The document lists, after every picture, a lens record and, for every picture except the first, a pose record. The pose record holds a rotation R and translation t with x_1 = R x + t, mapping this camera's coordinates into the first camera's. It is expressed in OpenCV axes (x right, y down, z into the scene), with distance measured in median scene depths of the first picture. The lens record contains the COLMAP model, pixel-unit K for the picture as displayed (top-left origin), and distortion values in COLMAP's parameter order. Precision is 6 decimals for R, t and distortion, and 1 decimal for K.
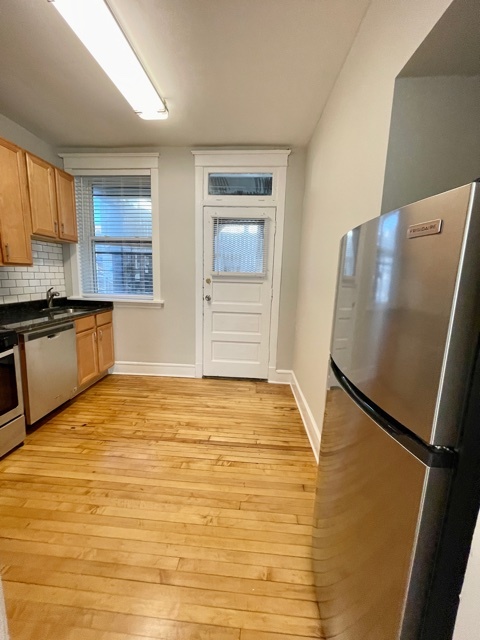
lens RADIAL K [[258.0, 0, 237.0], [0, 258.0, 313.3], [0, 0, 1]] dist [-0.002692, 0.000949]
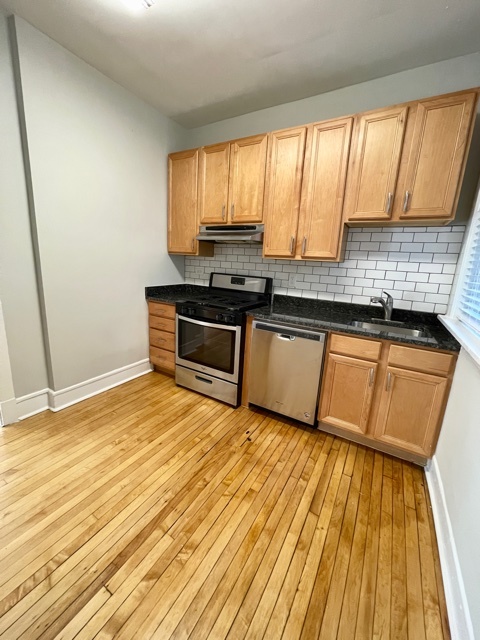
lens RADIAL K [[258.0, 0, 237.2], [0, 258.0, 314.3], [0, 0, 1]] dist [-0.002692, 0.000949]
pose [[-0.453659, 0.132889, -0.881212, 0.116599], [-0.193217, 0.950632, 0.242828, -0.146689], [0.869977, 0.280426, -0.405587, 1.033759]]
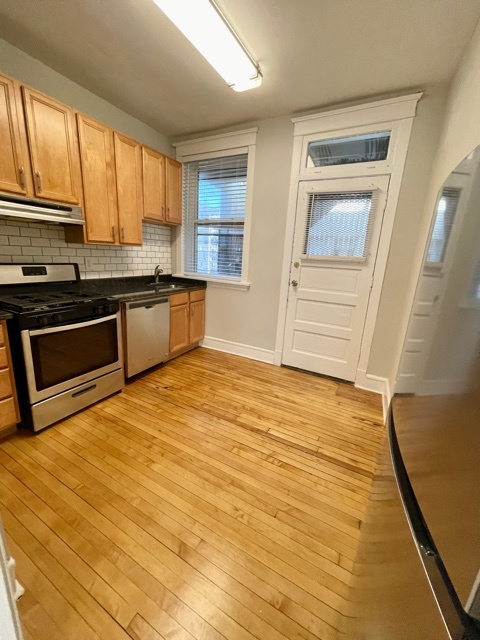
lens RADIAL K [[258.0, 0, 237.3], [0, 258.0, 313.5], [0, 0, 1]] dist [-0.002692, 0.000949]
pose [[0.912091, 0.113509, -0.393962, 0.094908], [-0.087793, 0.992695, 0.082760, -0.012486], [0.400478, -0.040897, 0.915393, 0.078059]]
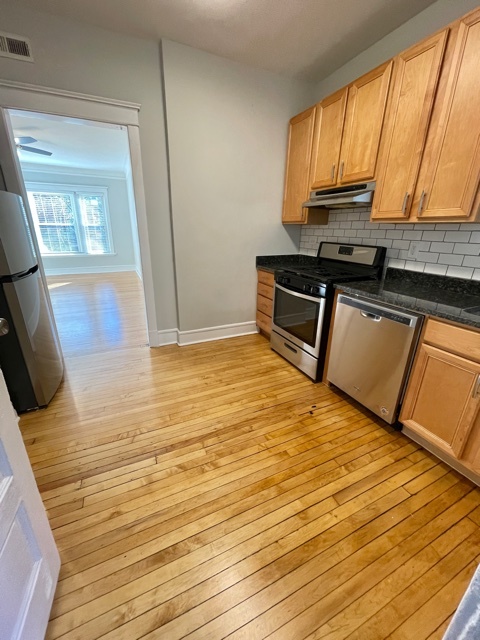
lens RADIAL K [[258.0, 0, 237.2], [0, 258.0, 314.7], [0, 0, 1]] dist [-0.002692, 0.000949]
pose [[-0.877455, 0.113793, -0.465965, -0.013636], [-0.108327, 0.899341, 0.423617, -0.167684], [0.467266, 0.422181, -0.776804, 1.217453]]
